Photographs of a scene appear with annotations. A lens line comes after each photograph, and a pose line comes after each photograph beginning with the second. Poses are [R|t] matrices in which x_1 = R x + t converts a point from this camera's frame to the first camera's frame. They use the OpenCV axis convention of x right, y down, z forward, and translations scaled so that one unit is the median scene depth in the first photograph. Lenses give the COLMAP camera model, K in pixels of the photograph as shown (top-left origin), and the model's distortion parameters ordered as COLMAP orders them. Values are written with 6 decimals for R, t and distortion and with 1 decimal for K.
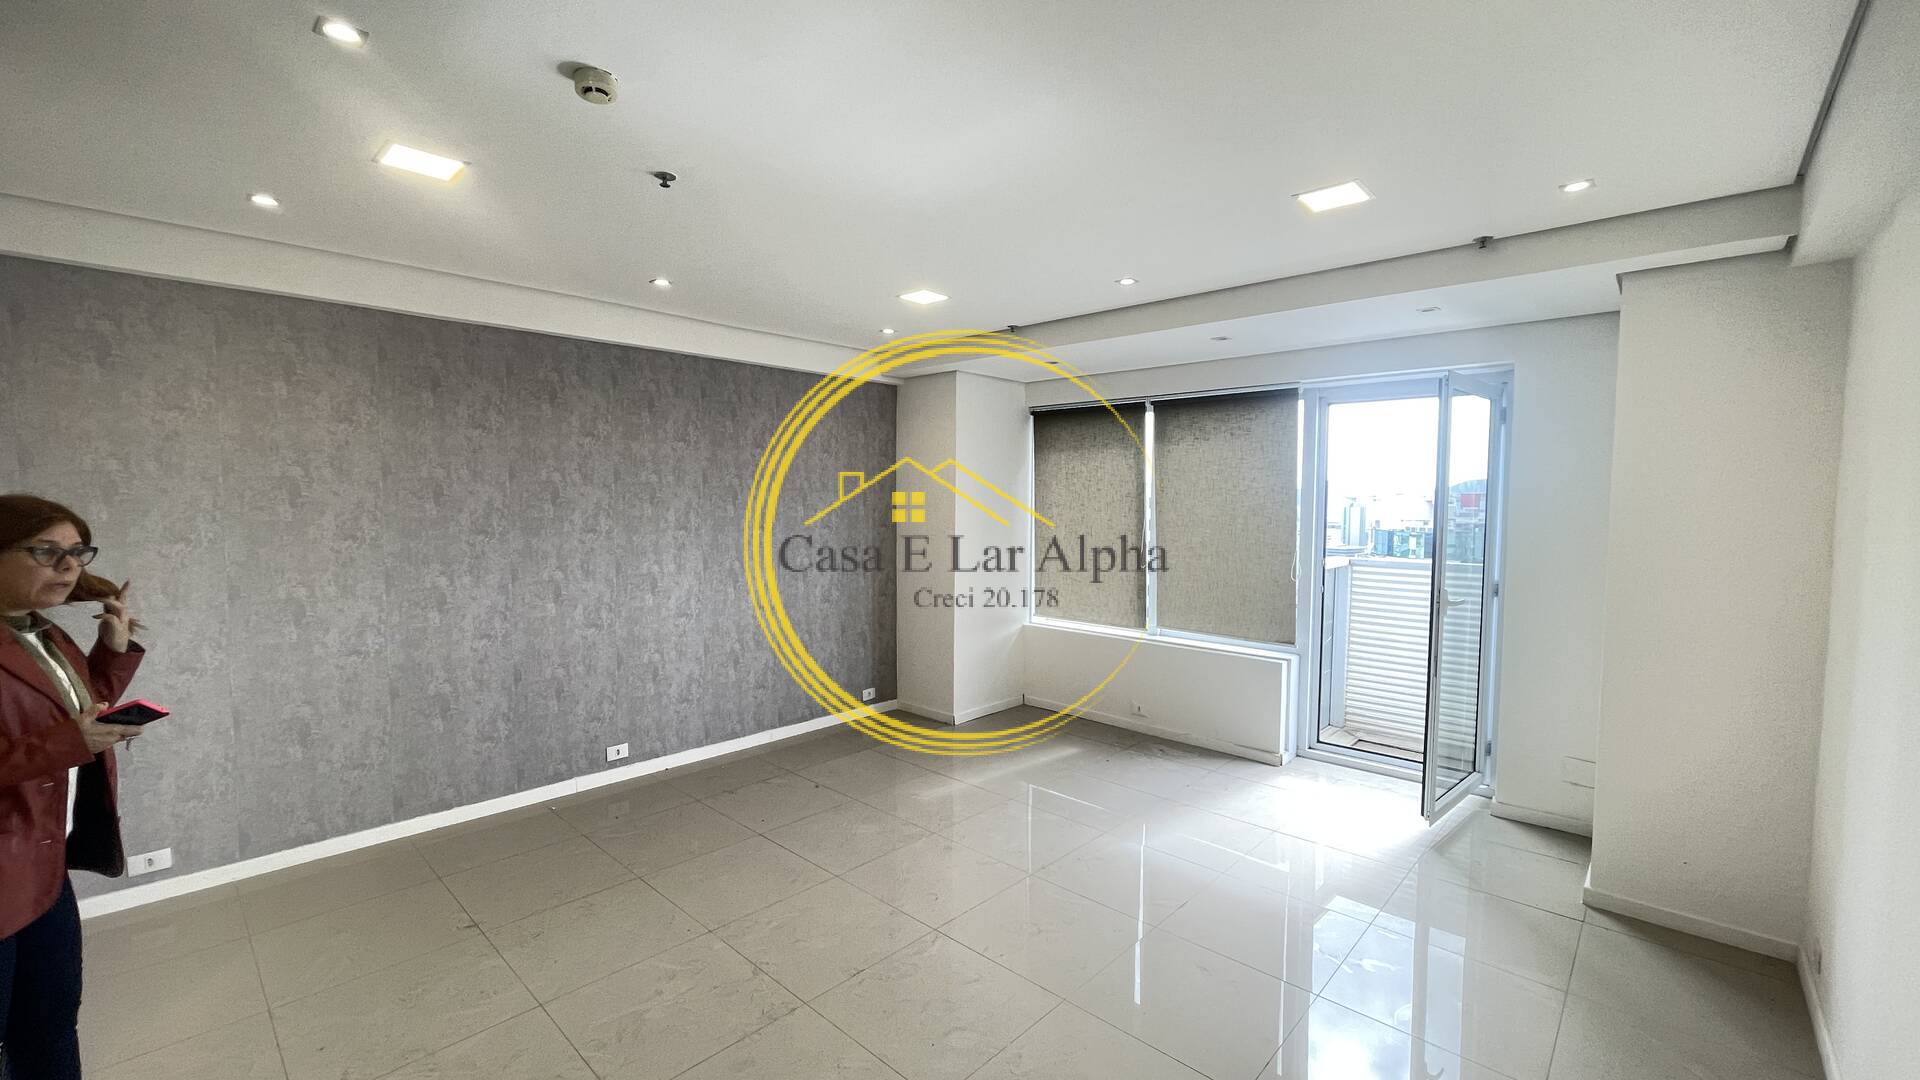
lens RADIAL K [[775.3, 0, 960.5], [0, 775.3, 537.4], [0, 0, 1]] dist [-0.002614, -0.000182]
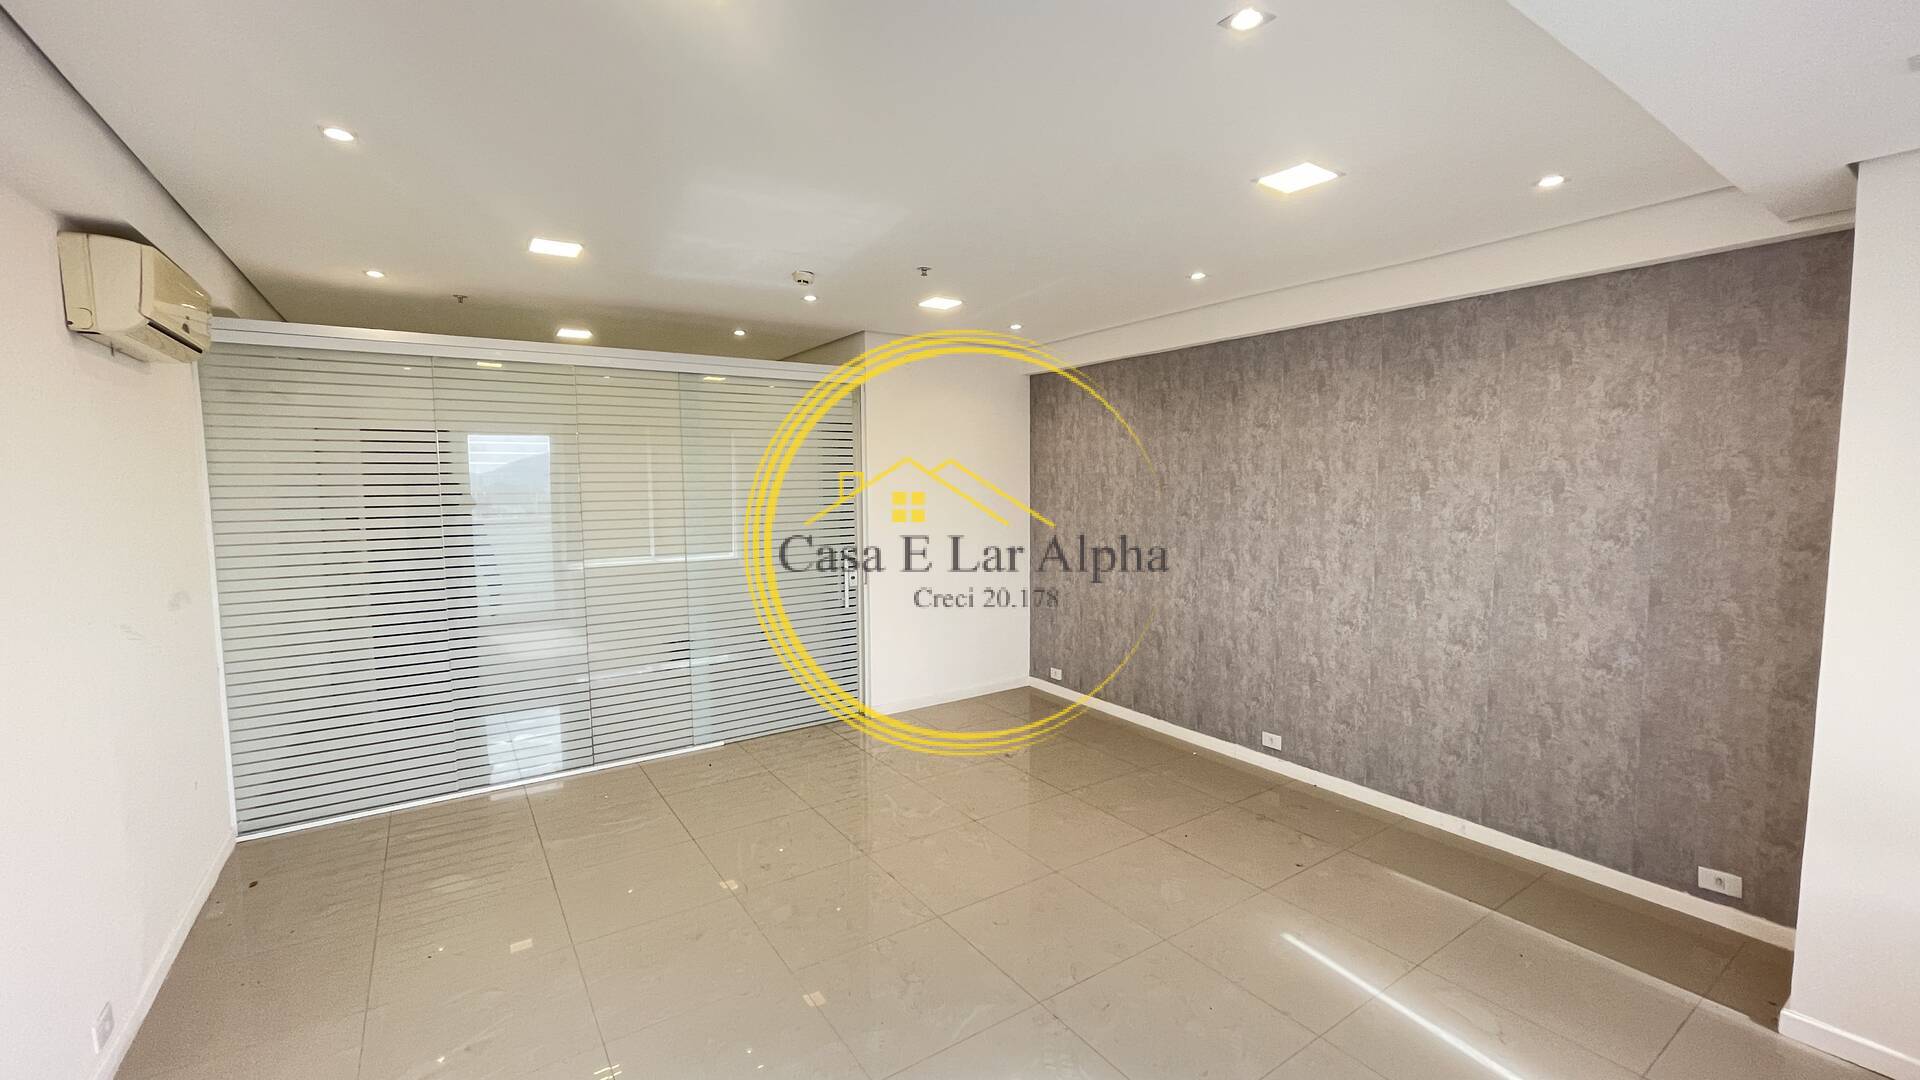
lens RADIAL K [[775.3, 0, 960.0], [0, 775.3, 540.0], [0, 0, 1]] dist [0.003042, -0.003691]
pose [[-0.221520, 0.068568, -0.972742, 0.599568], [-0.049565, 0.995444, 0.081456, -0.042688], [0.973895, 0.066258, -0.217112, 0.800765]]
